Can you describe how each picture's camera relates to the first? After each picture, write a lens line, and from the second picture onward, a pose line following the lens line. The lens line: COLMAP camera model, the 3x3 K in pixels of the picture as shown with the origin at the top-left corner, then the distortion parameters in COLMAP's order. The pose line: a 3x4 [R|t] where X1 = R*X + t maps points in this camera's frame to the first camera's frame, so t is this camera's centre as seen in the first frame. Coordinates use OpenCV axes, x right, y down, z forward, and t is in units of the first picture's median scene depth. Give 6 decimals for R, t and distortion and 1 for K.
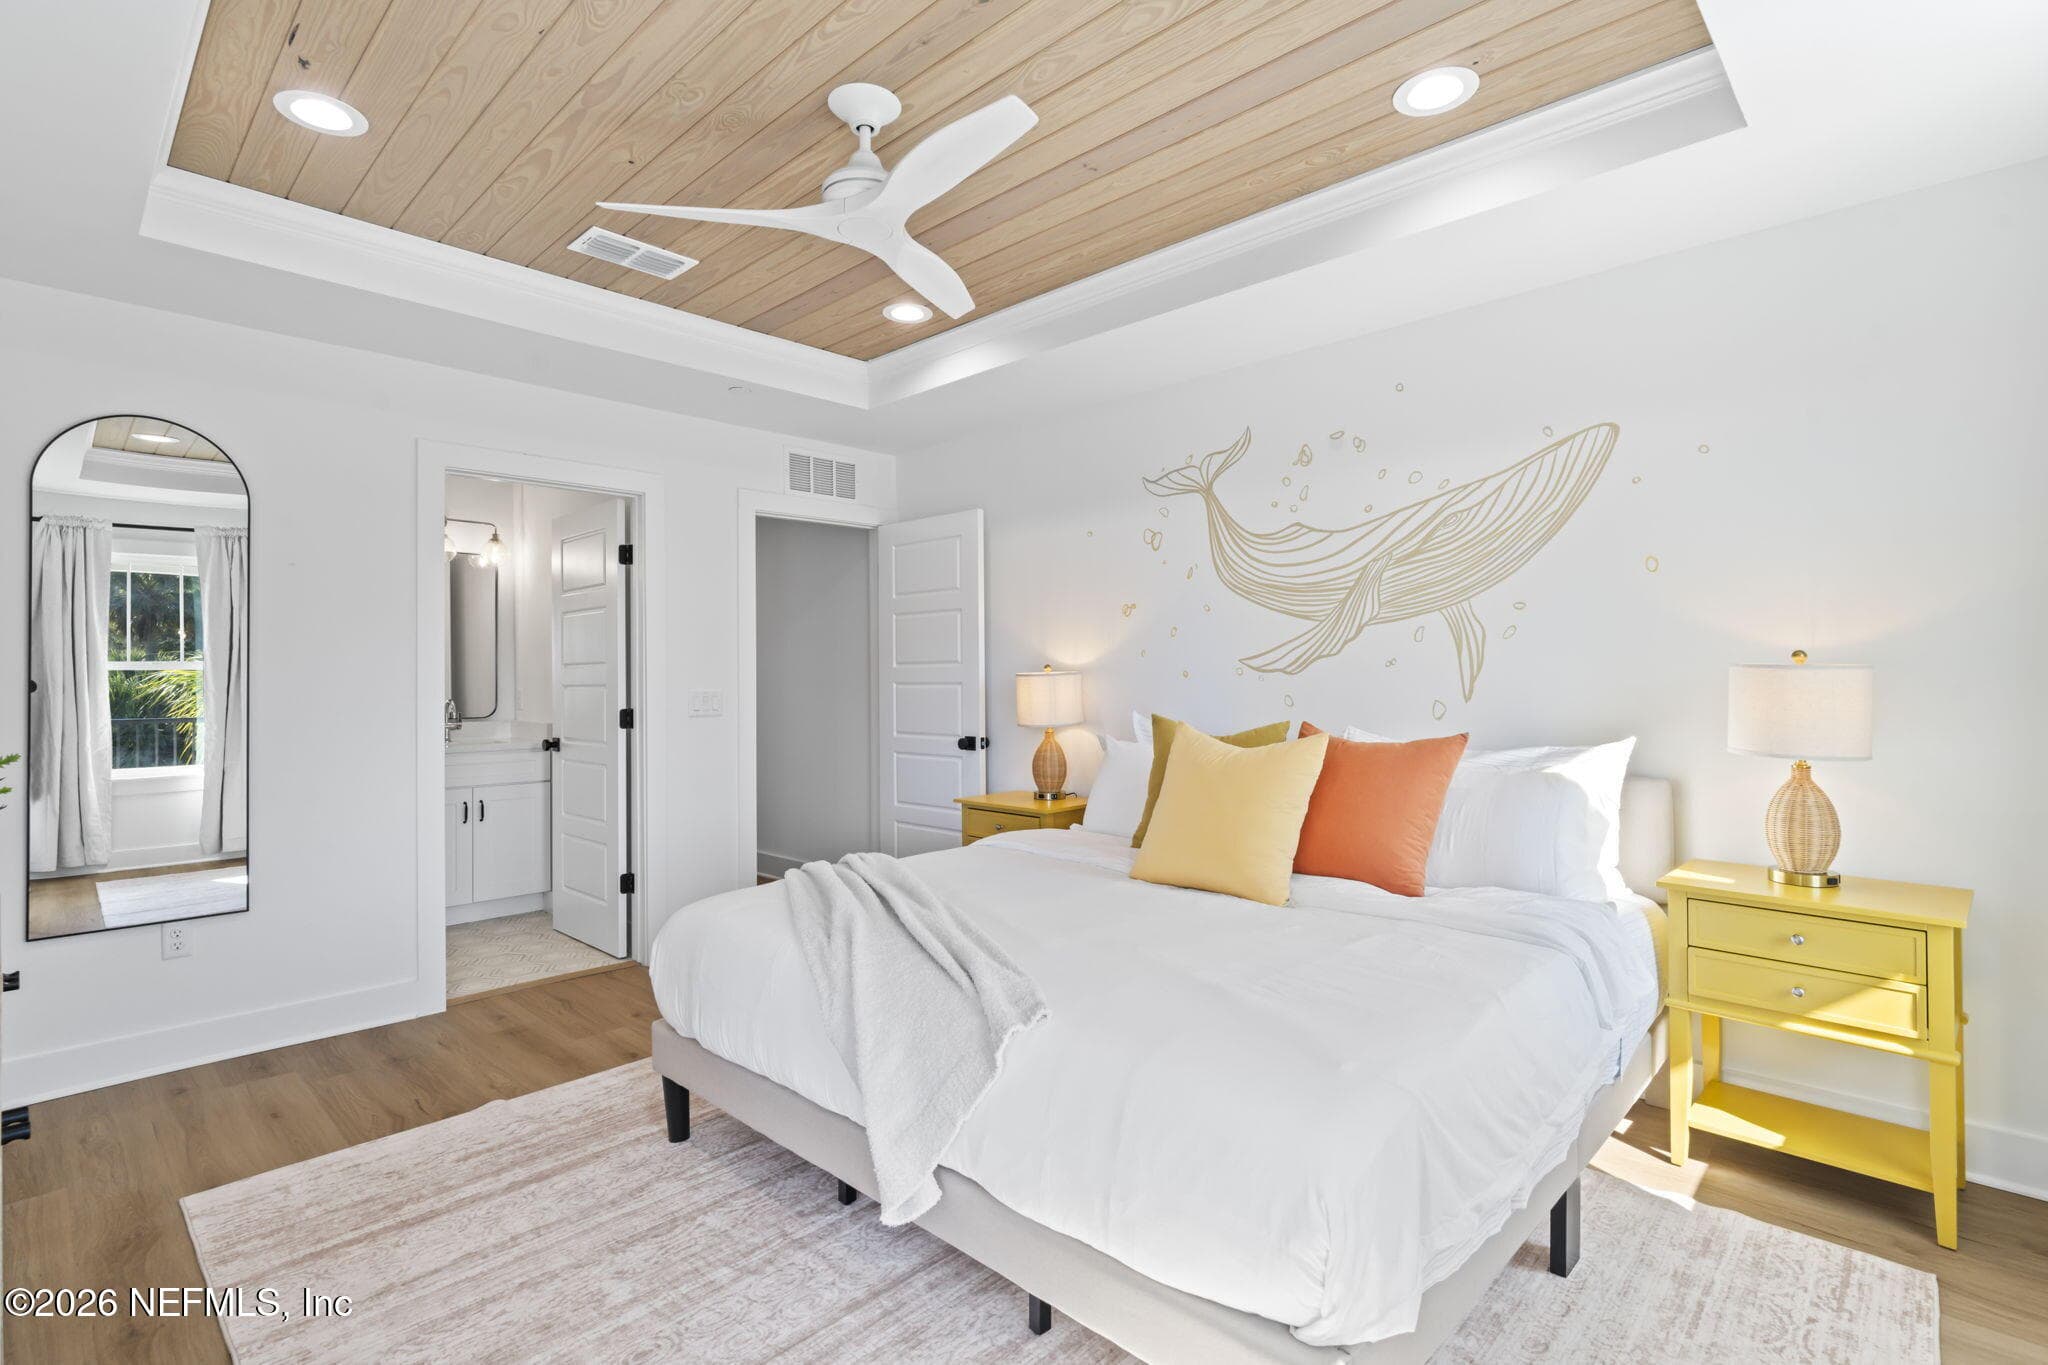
lens RADIAL K [[957.6, 0, 1015.0], [0, 957.6, 668.8], [0, 0, 1]] dist [-0.000529, -0.000584]
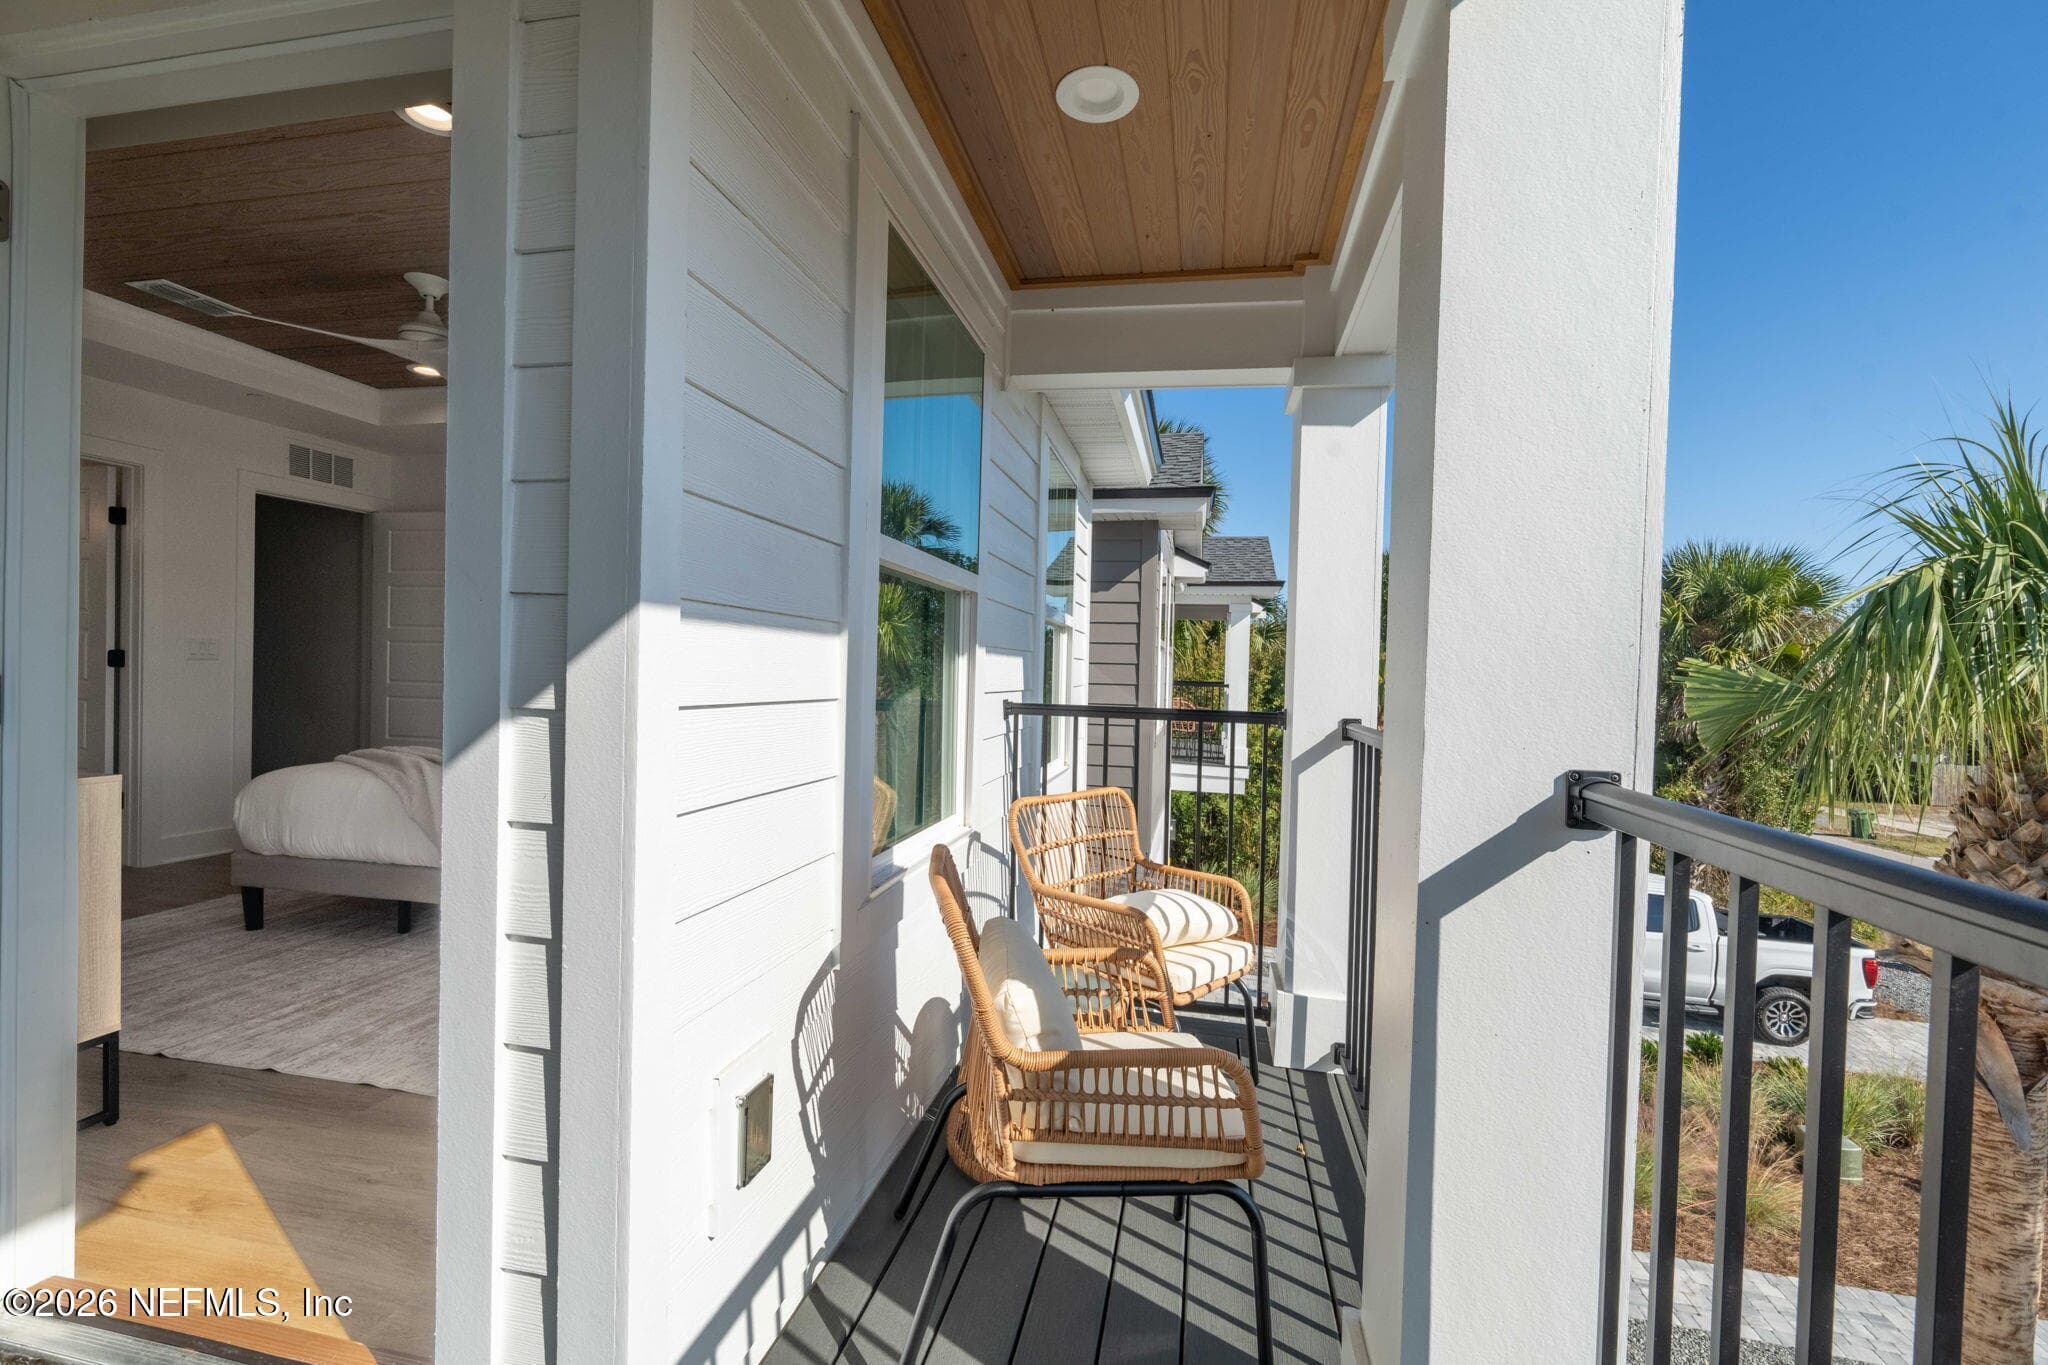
lens RADIAL K [[897.0, 0, 1023.3], [0, 897.0, 686.8], [0, 0, 1]] dist [-0.003148, 0.000067]
pose [[0.847439, 0.022757, 0.530405, -0.075596], [-0.037441, 0.999155, 0.016951, 0.039393], [-0.529571, -0.034224, 0.847575, -0.727048]]
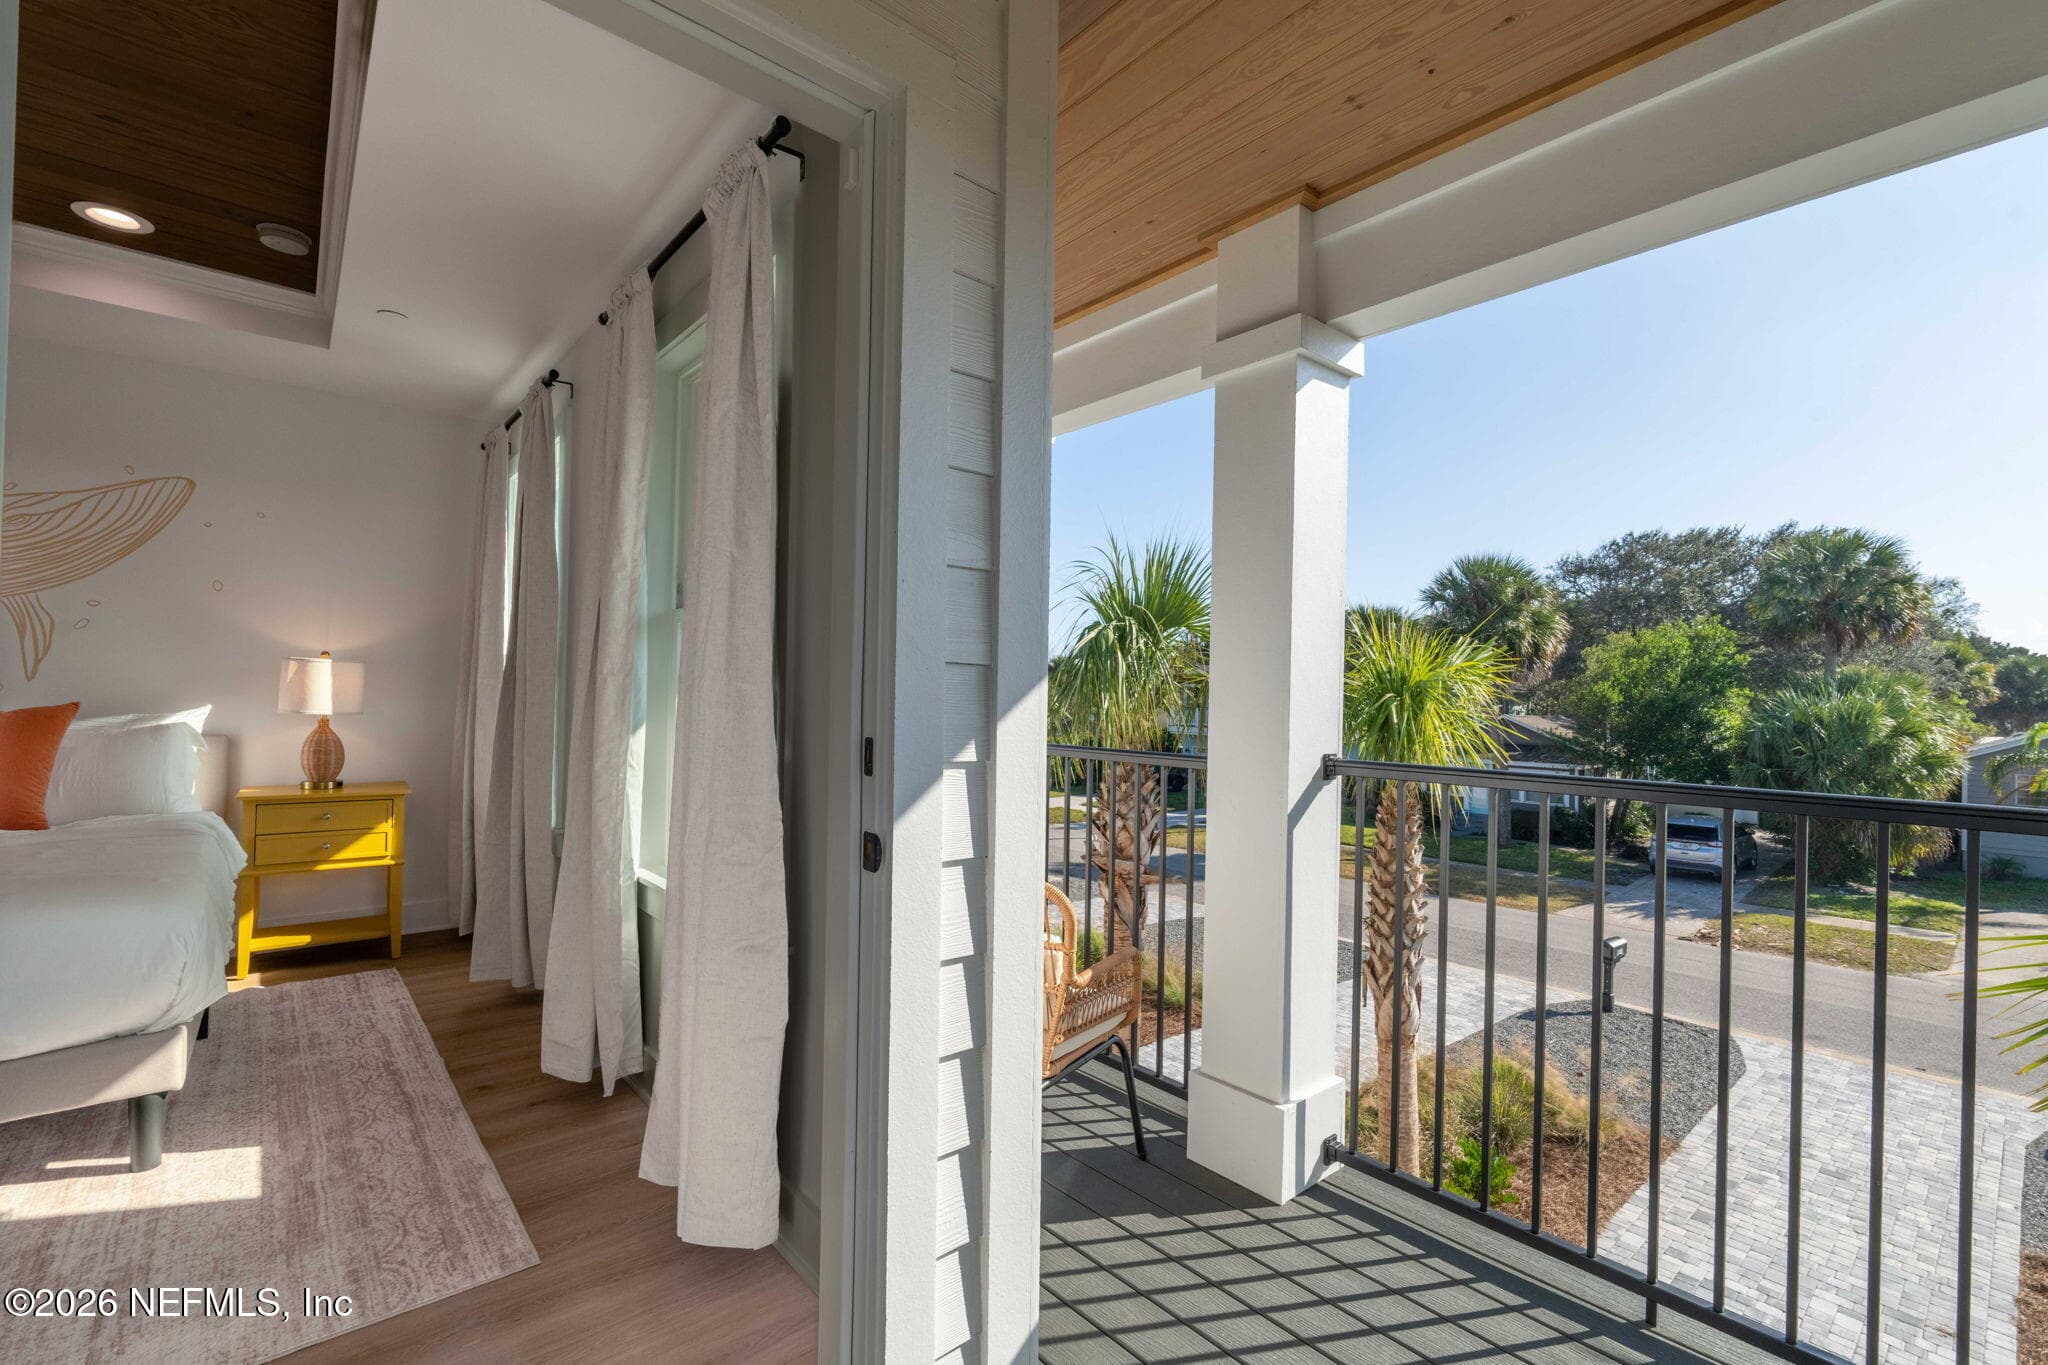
lens RADIAL K [[897.0, 0, 1023.3], [0, 897.0, 686.8], [0, 0, 1]] dist [-0.003148, 0.000067]
pose [[0.092536, 0.020600, 0.995496, -0.536278], [-0.026683, 0.999478, -0.018202, 0.032625], [-0.995352, -0.024878, 0.093037, -0.317379]]
